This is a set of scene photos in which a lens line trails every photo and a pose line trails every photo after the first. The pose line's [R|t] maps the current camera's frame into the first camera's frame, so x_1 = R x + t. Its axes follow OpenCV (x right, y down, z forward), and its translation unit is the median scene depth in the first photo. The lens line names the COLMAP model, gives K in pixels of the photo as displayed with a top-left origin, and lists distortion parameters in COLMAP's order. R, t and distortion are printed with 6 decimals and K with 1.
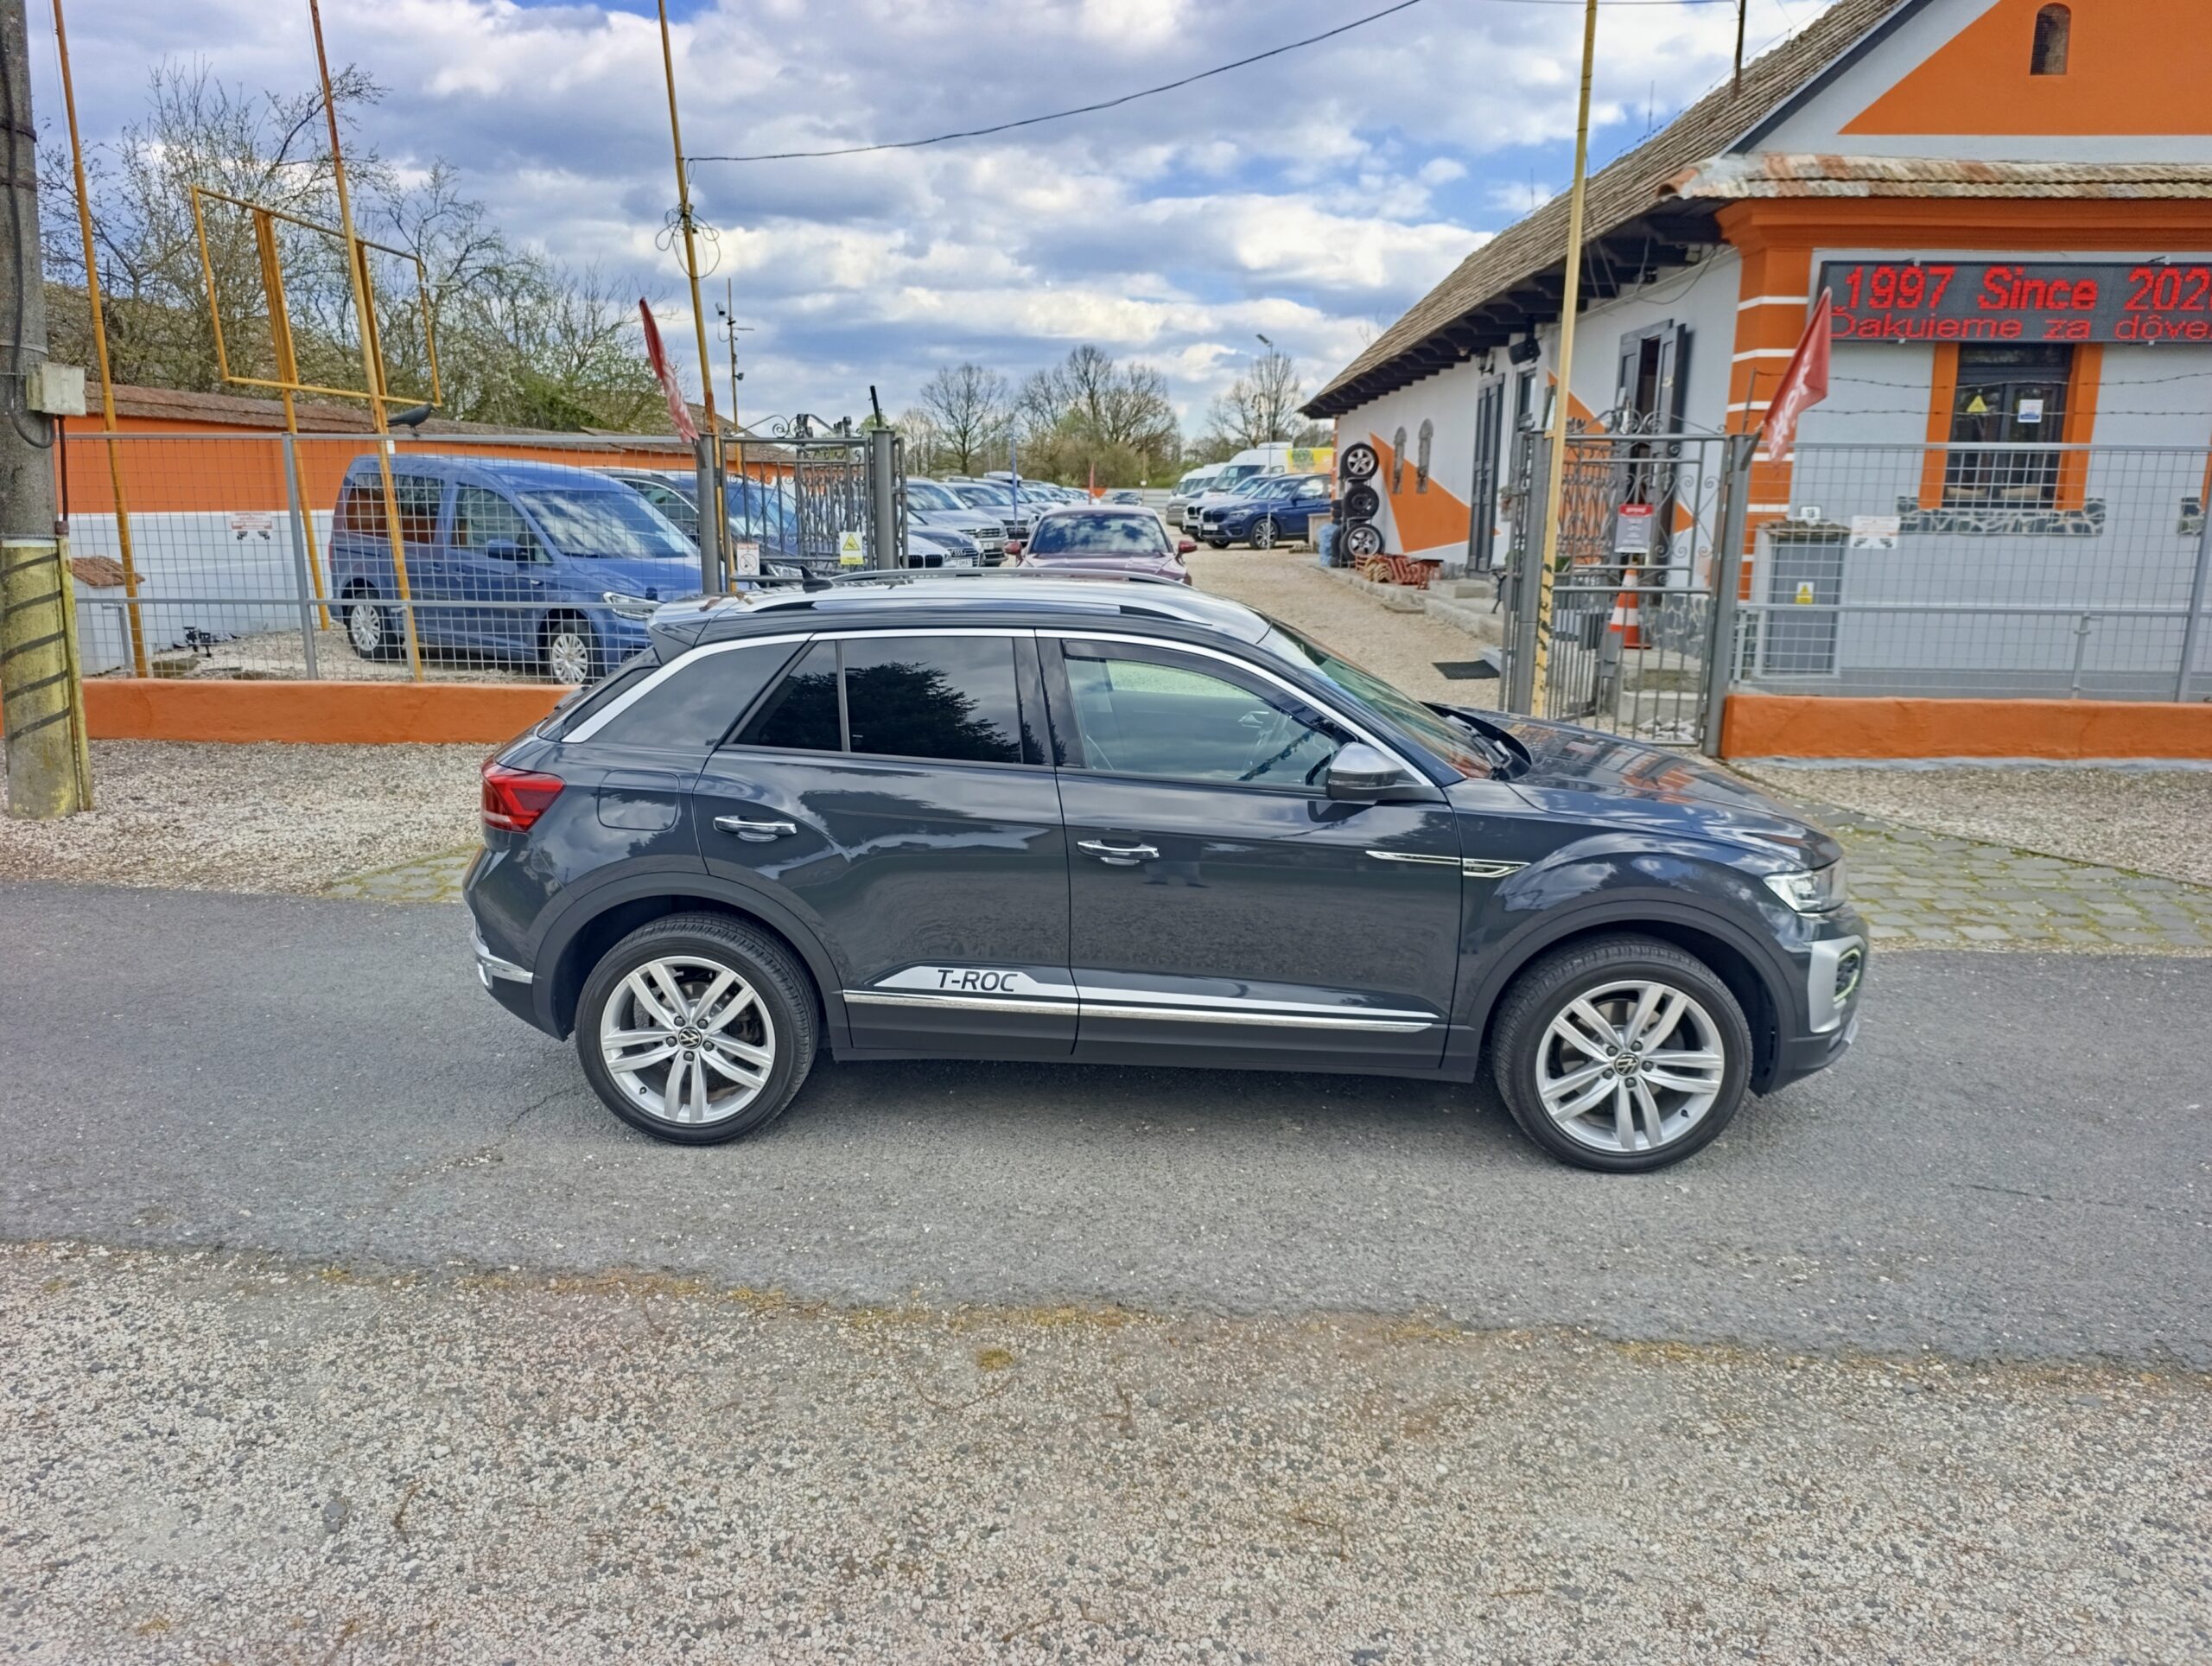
lens RADIAL K [[1513.3, 0, 1085.0], [0, 1513.3, 832.1], [0, 0, 1]] dist [0.008972, -0.021265]
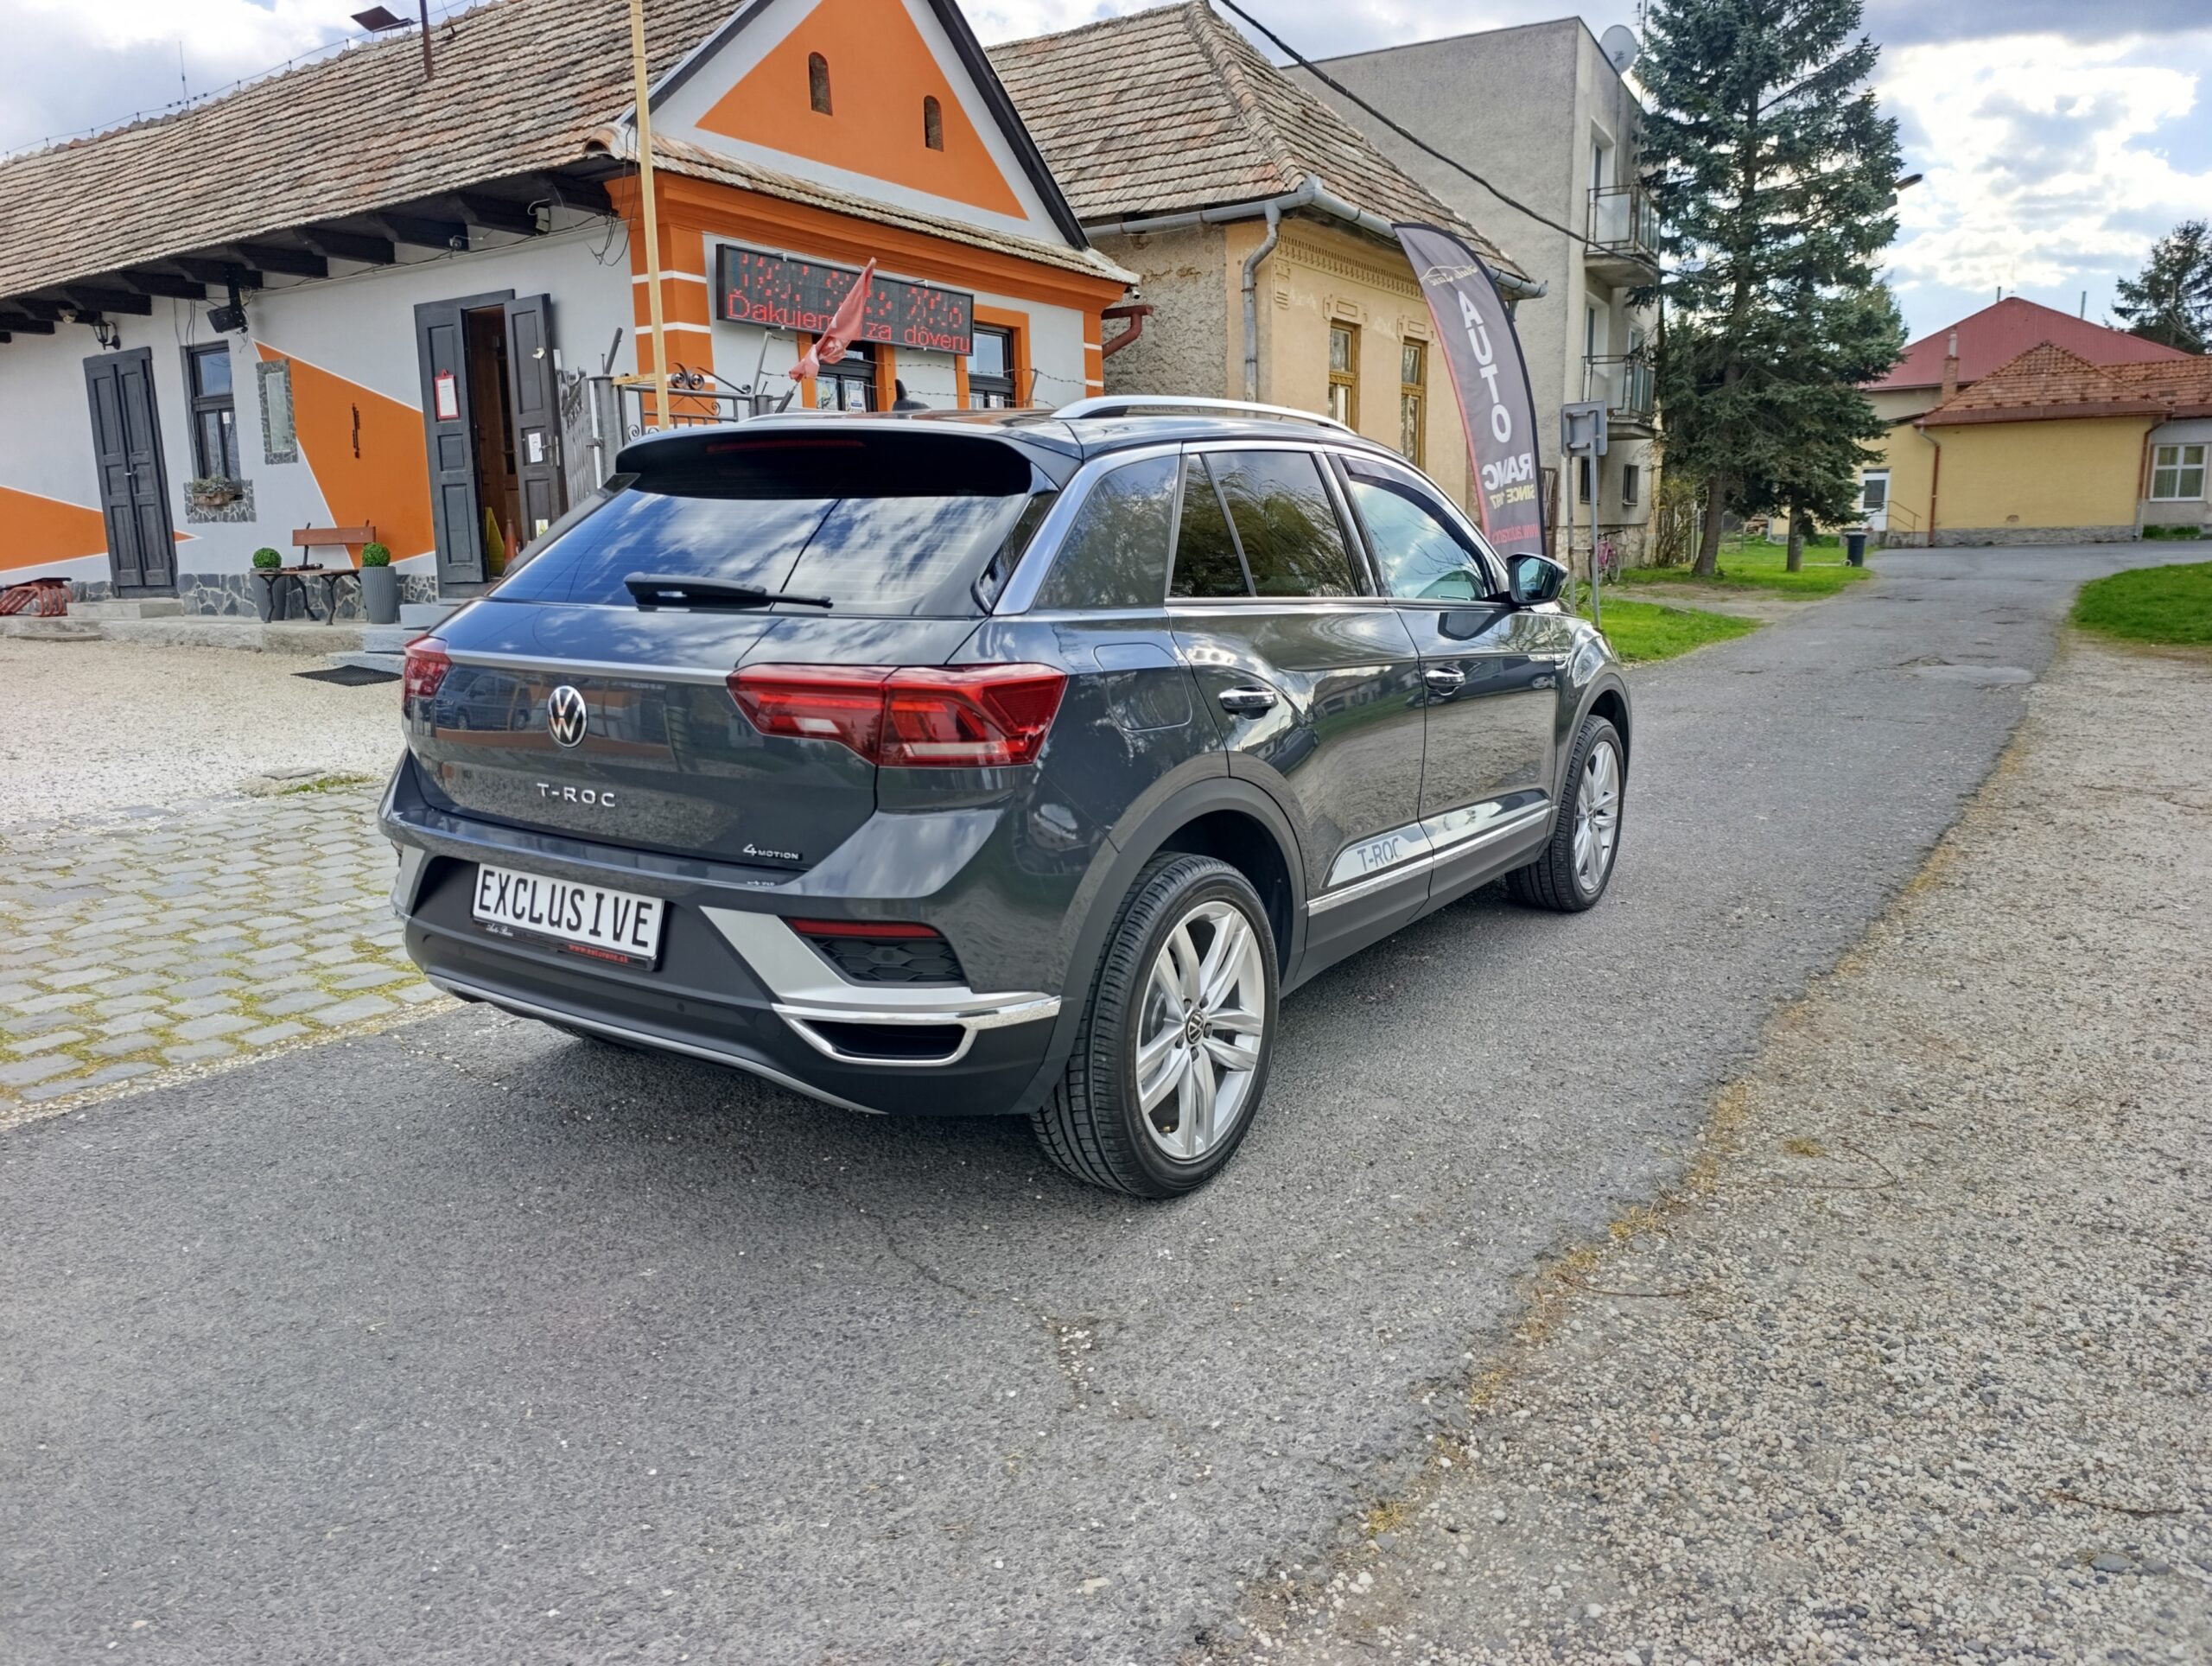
lens RADIAL K [[1502.3, 0, 1102.4], [0, 1502.3, 814.5], [0, 0, 1]] dist [0.018209, -0.025898]
pose [[0.510367, -0.170382, 0.842909, -0.587310], [0.205666, 0.975915, 0.072739, -0.011940], [-0.835001, 0.136234, 0.533117, 0.459540]]
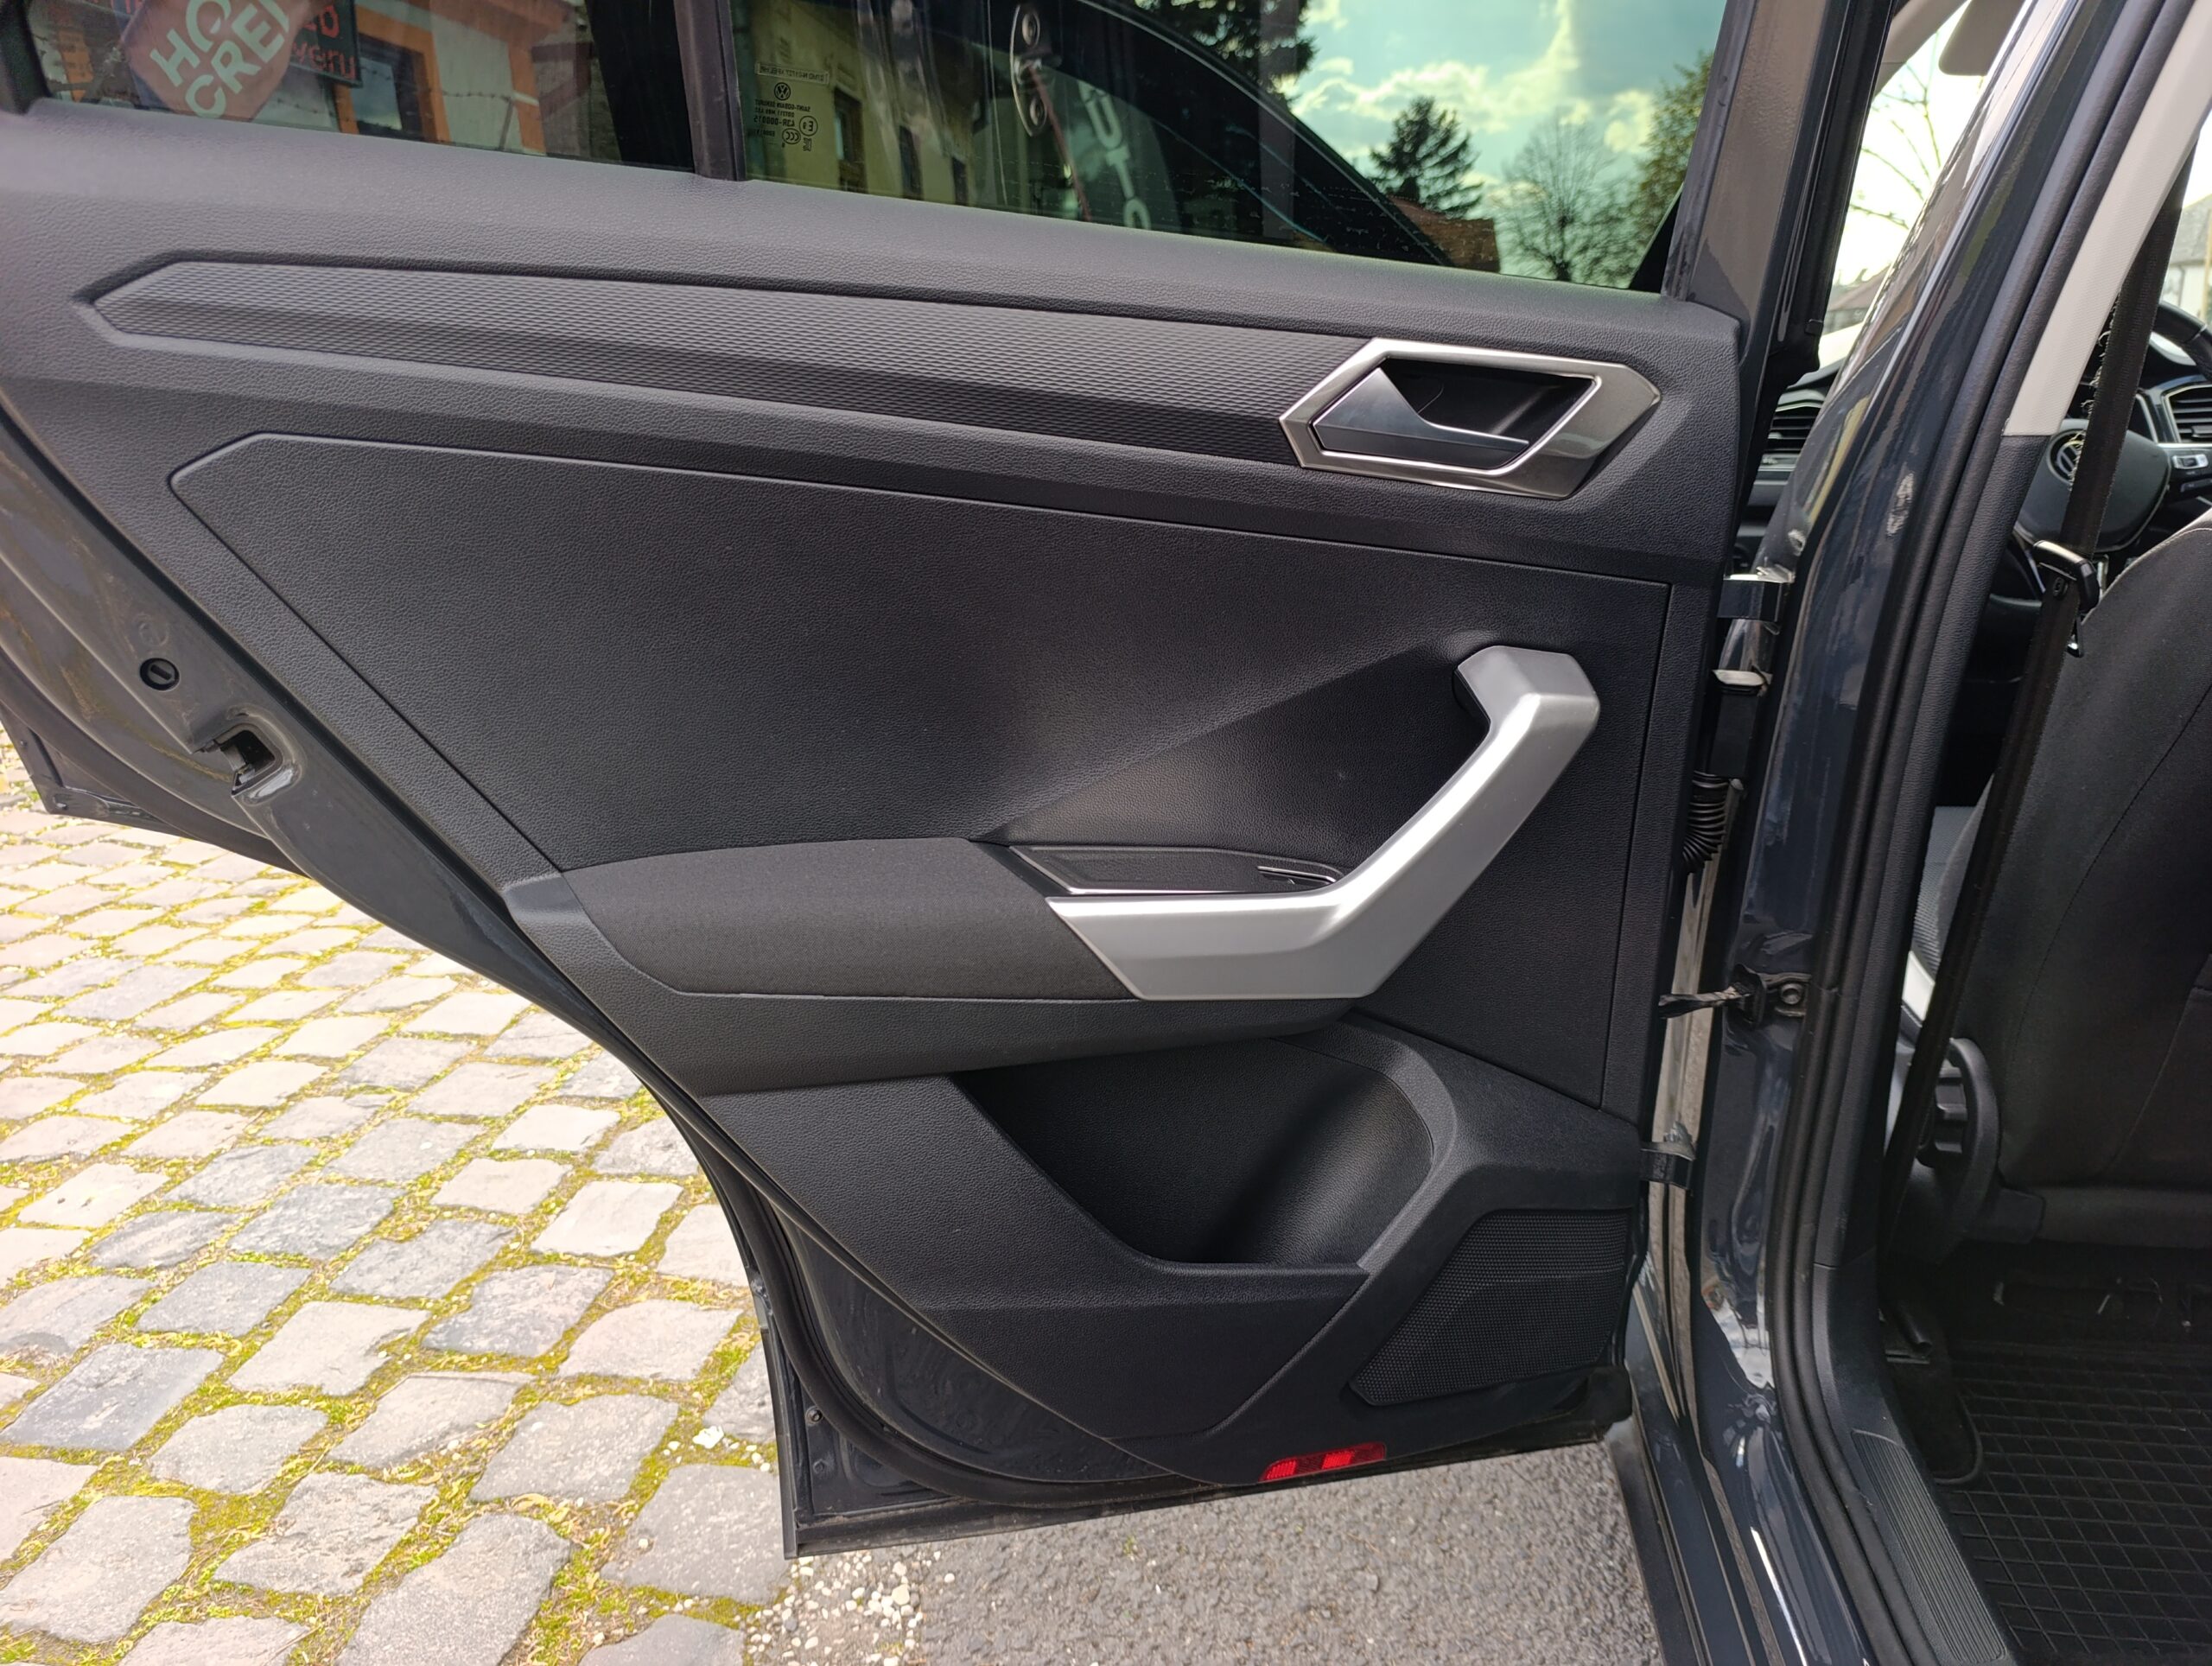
lens RADIAL K [[1513.3, 0, 1085.0], [0, 1513.3, 832.1], [0, 0, 1]] dist [0.008972, -0.021265]
pose [[0.111907, -0.291095, 0.950127, -0.126790], [0.253416, 0.932879, 0.255963, -0.103785], [-0.960863, 0.212133, 0.178164, 0.986173]]
